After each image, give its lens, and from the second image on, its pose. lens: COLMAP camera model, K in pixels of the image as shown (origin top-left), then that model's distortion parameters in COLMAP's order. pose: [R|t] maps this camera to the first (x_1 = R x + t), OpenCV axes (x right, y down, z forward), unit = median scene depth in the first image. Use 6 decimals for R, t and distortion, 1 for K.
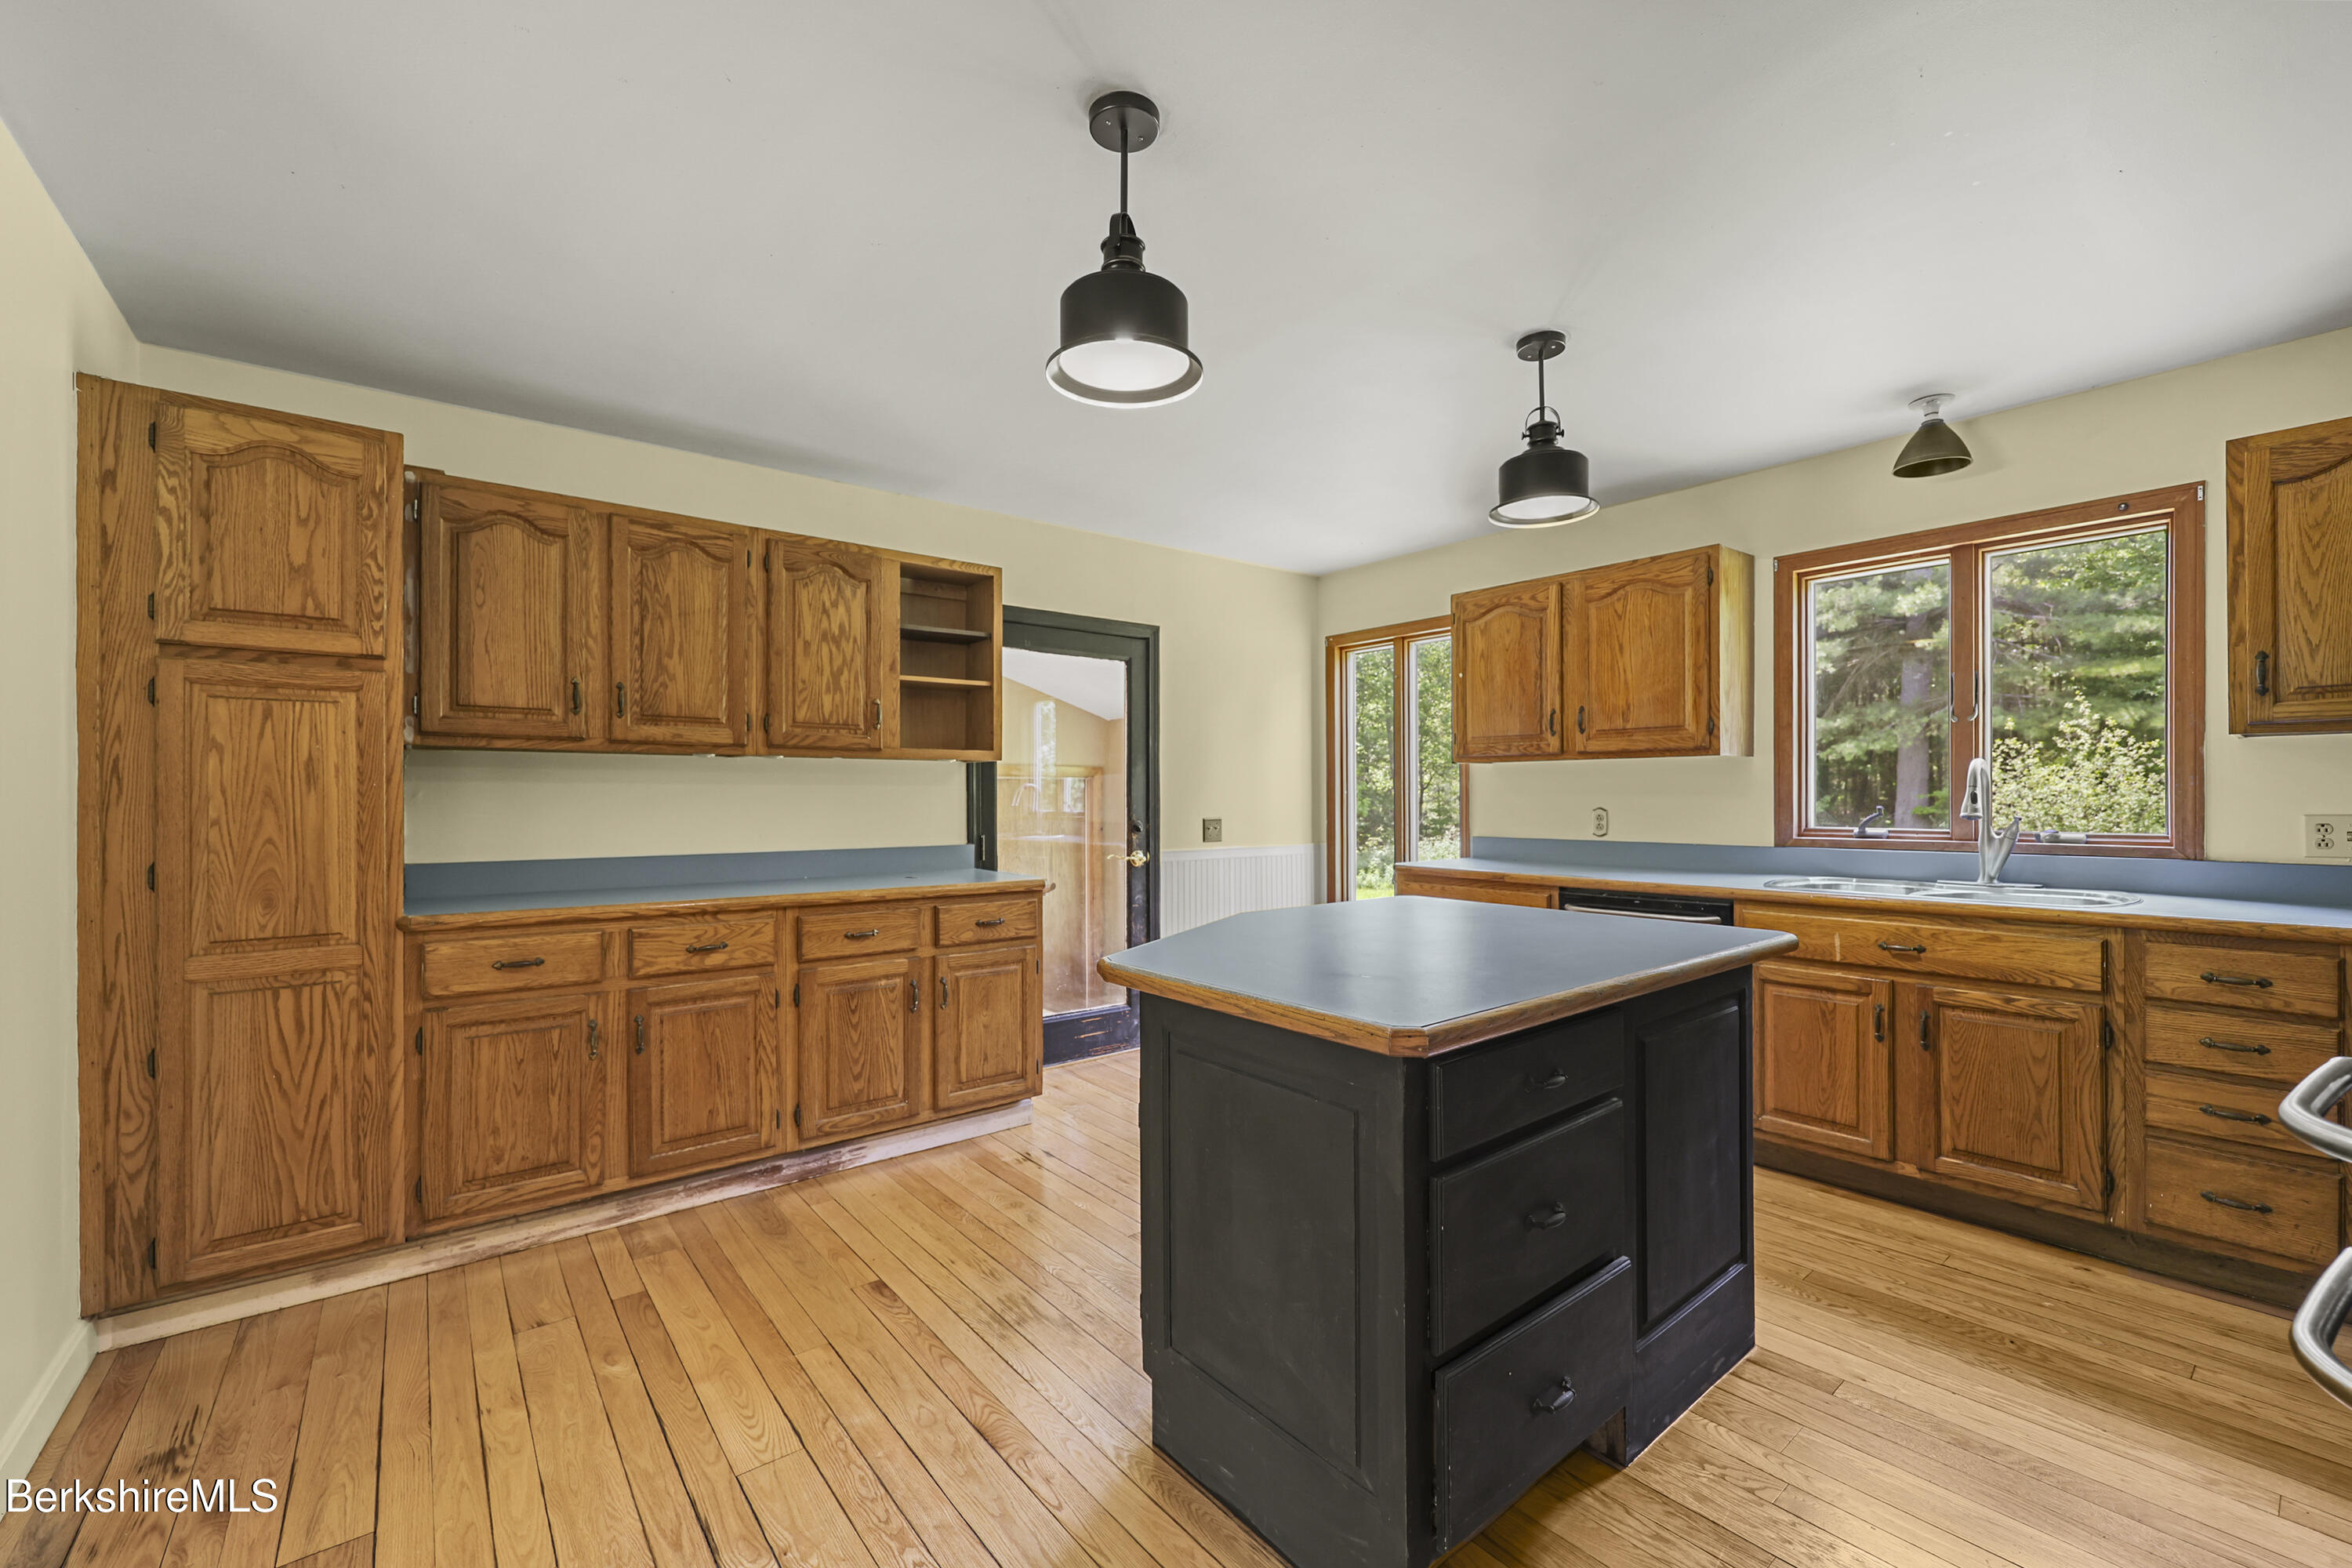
lens RADIAL K [[951.3, 0, 1185.9], [0, 951.3, 797.1], [0, 0, 1]] dist [-0.001559, -0.000284]
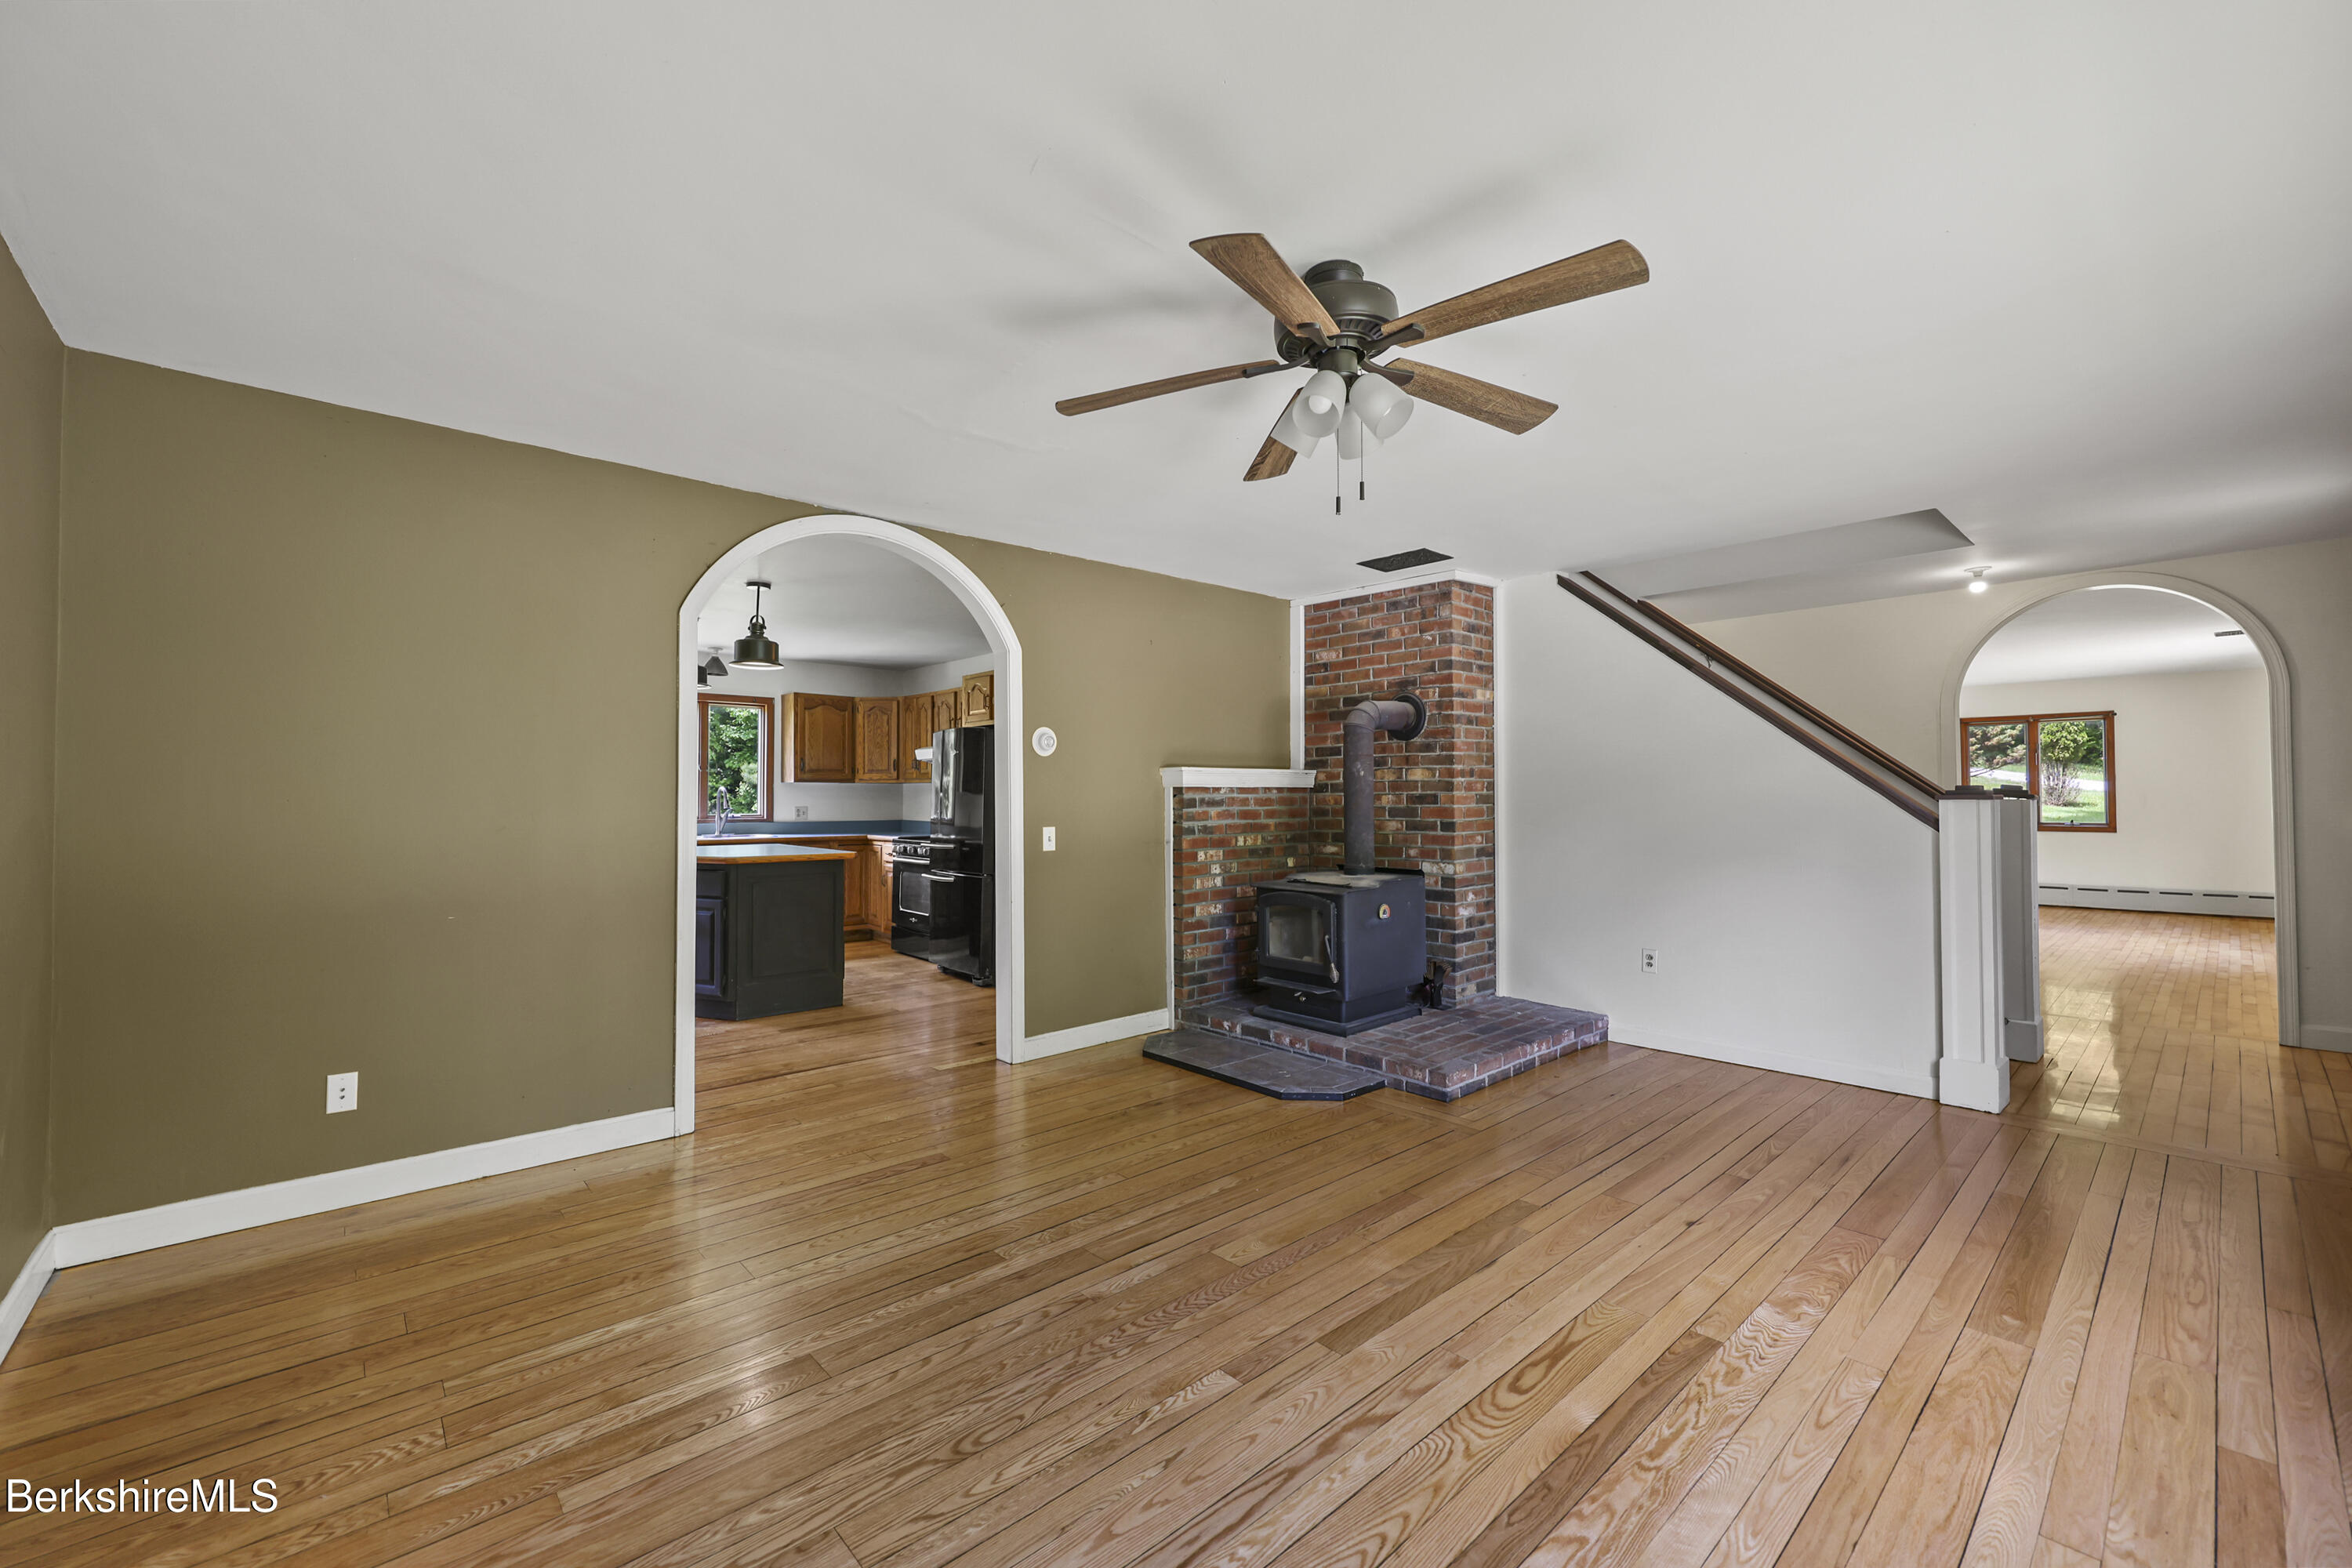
lens RADIAL K [[953.2, 0, 1188.0], [0, 953.2, 779.3], [0, 0, 1]] dist [0.000898, 0.000158]
pose [[-0.057418, 0.023672, 0.998070, -1.498572], [0.002724, 0.999719, -0.023555, 0.004038], [-0.998347, 0.001366, -0.057466, -0.111624]]
